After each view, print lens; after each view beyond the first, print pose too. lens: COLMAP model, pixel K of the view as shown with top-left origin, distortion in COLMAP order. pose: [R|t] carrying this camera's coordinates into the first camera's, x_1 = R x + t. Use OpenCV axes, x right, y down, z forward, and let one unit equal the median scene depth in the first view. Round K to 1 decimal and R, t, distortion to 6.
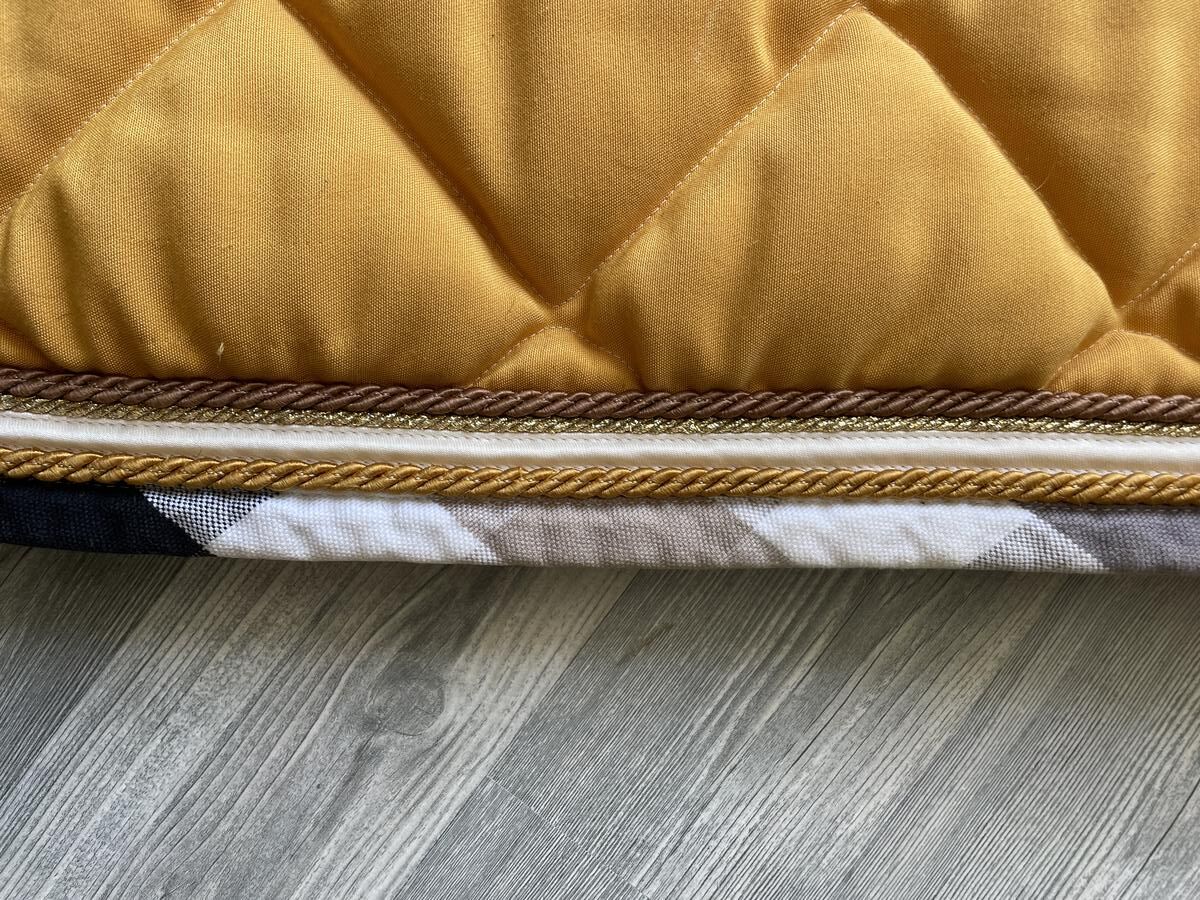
lens RADIAL K [[918.9, 0, 593.9], [0, 918.9, 452.2], [0, 0, 1]] dist [0.051303, -0.081516]
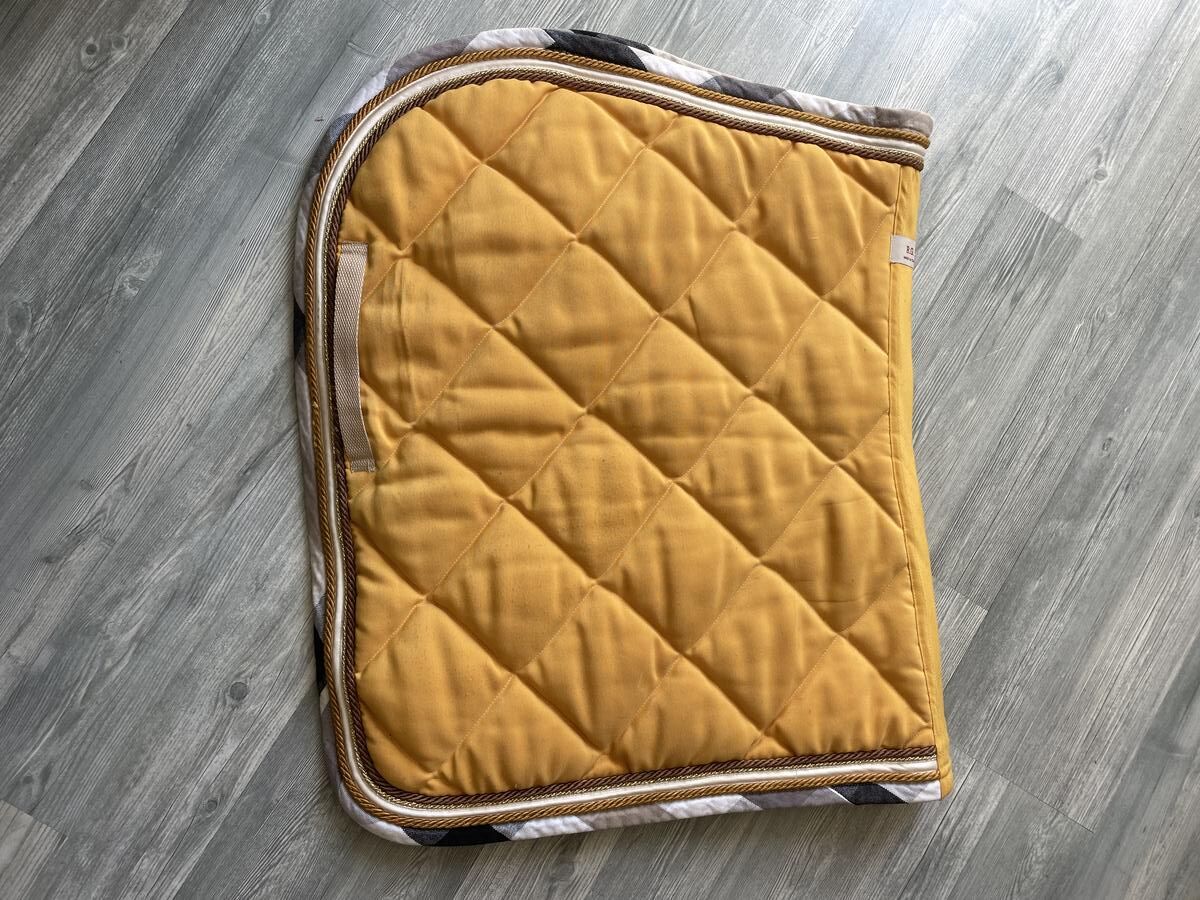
lens RADIAL K [[839.7, 0, 598.7], [0, 839.7, 465.1], [0, 0, 1]] dist [0.031084, -0.043682]
pose [[0.989138, -0.088776, 0.117152, -0.334074], [0.092411, 0.995382, -0.025962, -1.155389], [-0.114306, 0.036507, 0.992775, -2.178471]]
